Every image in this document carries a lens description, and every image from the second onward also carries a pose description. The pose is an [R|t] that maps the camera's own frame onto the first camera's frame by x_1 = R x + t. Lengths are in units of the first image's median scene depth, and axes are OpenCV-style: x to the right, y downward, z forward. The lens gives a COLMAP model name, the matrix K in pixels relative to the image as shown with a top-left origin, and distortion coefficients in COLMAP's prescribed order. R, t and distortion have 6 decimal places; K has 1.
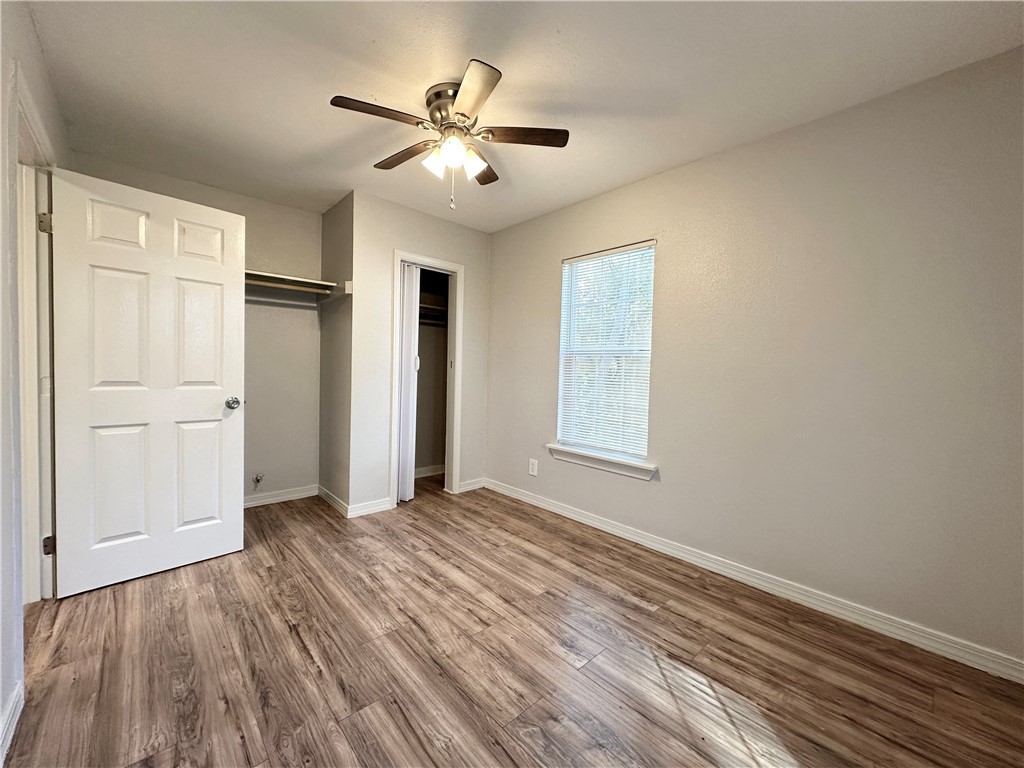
lens RADIAL K [[418.7, 0, 512.0], [0, 418.7, 384.0], [0, 0, 1]] dist [-0.002460, 0.000503]
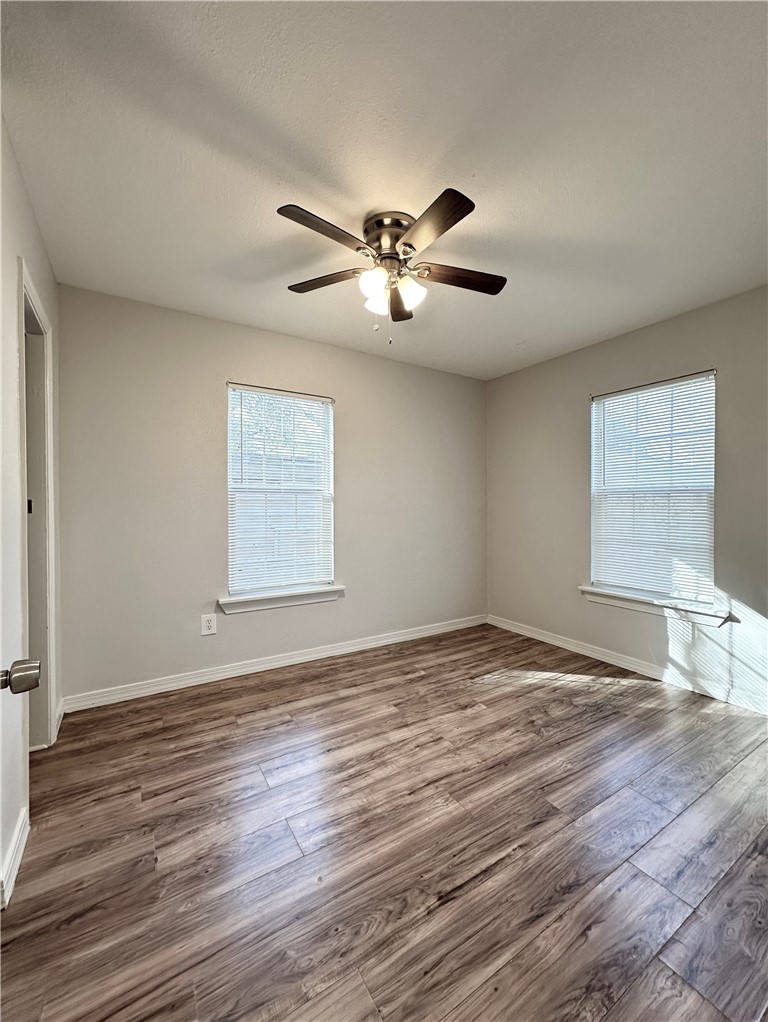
lens RADIAL K [[417.8, 0, 384.0], [0, 417.8, 511.0], [0, 0, 1]] dist [-0.002460, 0.000503]
pose [[0.157798, -0.038184, 0.986733, -1.118805], [0.039293, 0.998703, 0.032364, -0.076779], [-0.986689, 0.033665, 0.159094, 0.907324]]
